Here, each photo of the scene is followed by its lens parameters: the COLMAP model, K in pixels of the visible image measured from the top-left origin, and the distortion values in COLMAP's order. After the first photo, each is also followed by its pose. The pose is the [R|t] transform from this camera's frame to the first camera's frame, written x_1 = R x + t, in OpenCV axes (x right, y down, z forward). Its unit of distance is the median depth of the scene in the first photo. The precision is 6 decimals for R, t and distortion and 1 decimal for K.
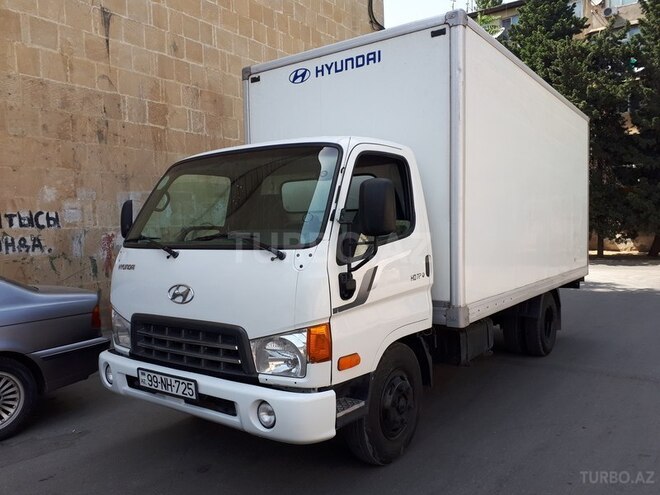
lens RADIAL K [[532.3, 0, 330.0], [0, 532.3, 247.5], [0, 0, 1]] dist [0.077197, -0.114418]
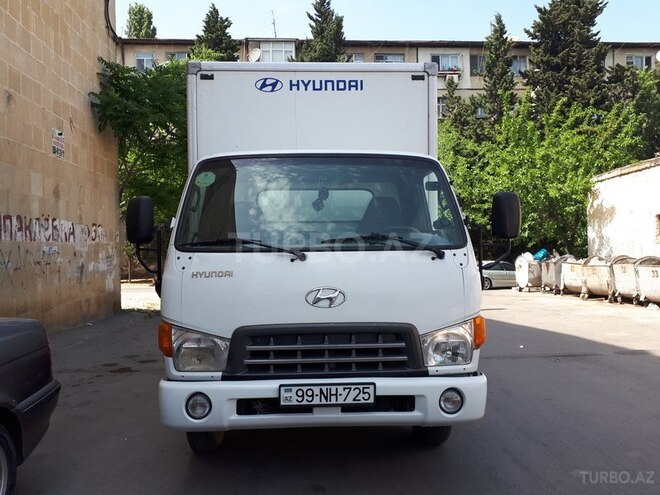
lens RADIAL K [[532.3, 0, 330.0], [0, 532.3, 247.5], [0, 0, 1]] dist [0.077197, -0.114418]
pose [[0.771396, 0.014867, 0.636182, -0.777564], [0.020185, 0.998652, -0.047814, 0.038117], [-0.636036, 0.049725, 0.770056, 0.236726]]
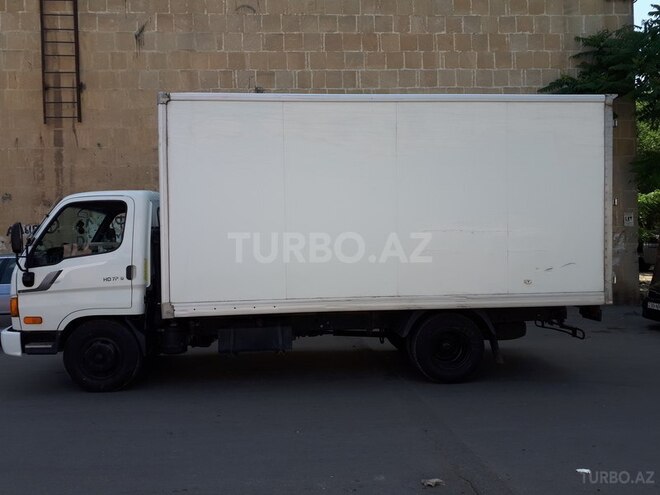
lens RADIAL K [[532.3, 0, 330.0], [0, 532.3, 247.5], [0, 0, 1]] dist [0.077197, -0.114418]
pose [[0.647749, 0.018945, -0.761619, 0.704919], [-0.020868, 0.999757, 0.007120, -0.024506], [0.761568, 0.011282, 0.647986, 0.189911]]
